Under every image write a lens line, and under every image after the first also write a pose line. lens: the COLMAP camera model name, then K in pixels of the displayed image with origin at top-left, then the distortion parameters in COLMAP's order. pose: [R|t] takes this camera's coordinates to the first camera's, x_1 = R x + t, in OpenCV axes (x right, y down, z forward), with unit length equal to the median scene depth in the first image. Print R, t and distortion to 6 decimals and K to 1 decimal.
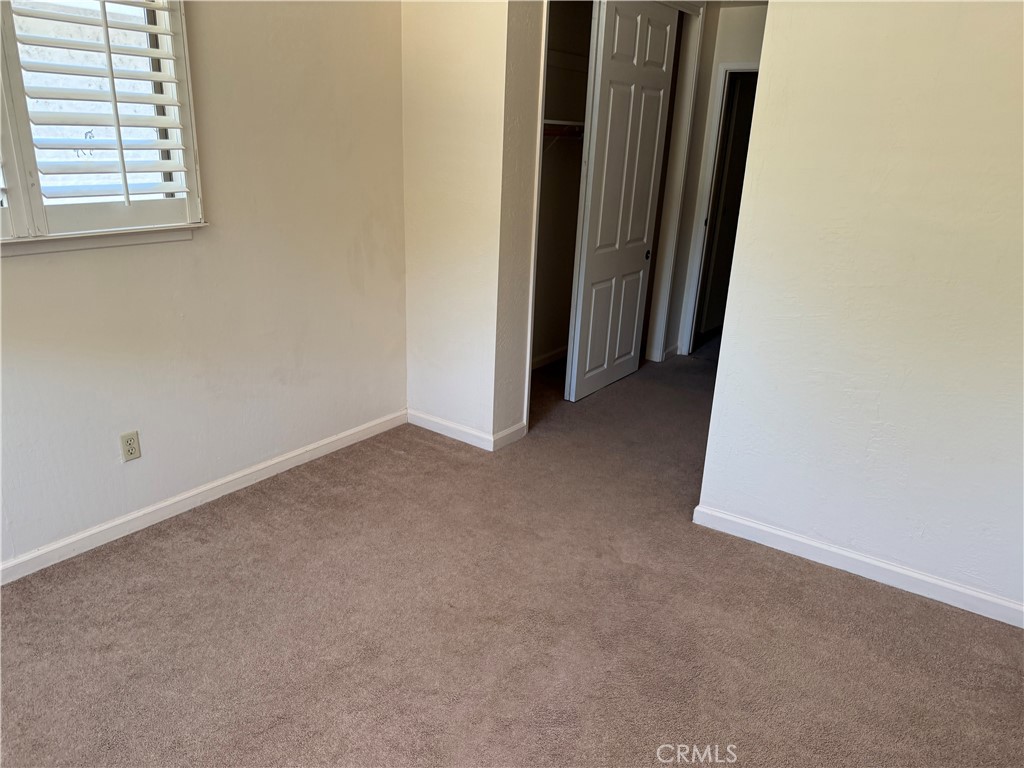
lens RADIAL K [[712.2, 0, 512.0], [0, 712.2, 384.0], [0, 0, 1]] dist [0.065791, -0.114024]
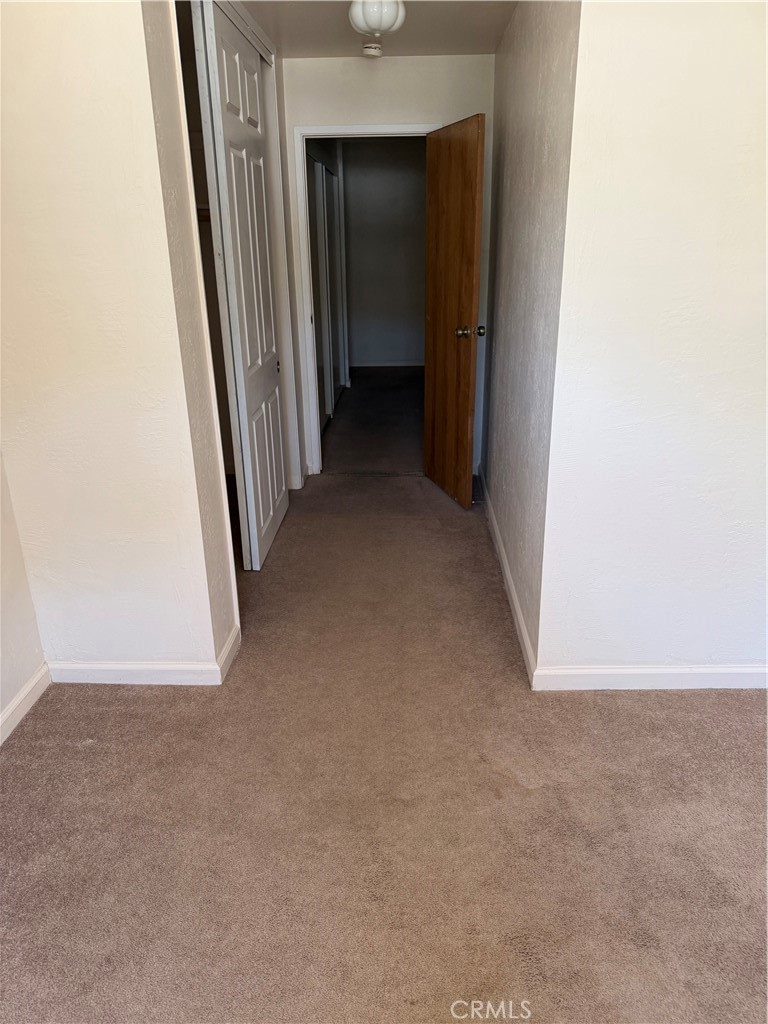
lens RADIAL K [[712.2, 0, 384.0], [0, 712.2, 512.0], [0, 0, 1]] dist [0.065791, -0.114024]
pose [[0.829887, -0.249368, 0.499102, -0.212954], [0.223708, 0.968225, 0.111783, -0.115278], [-0.511118, 0.018886, 0.859303, 0.341935]]
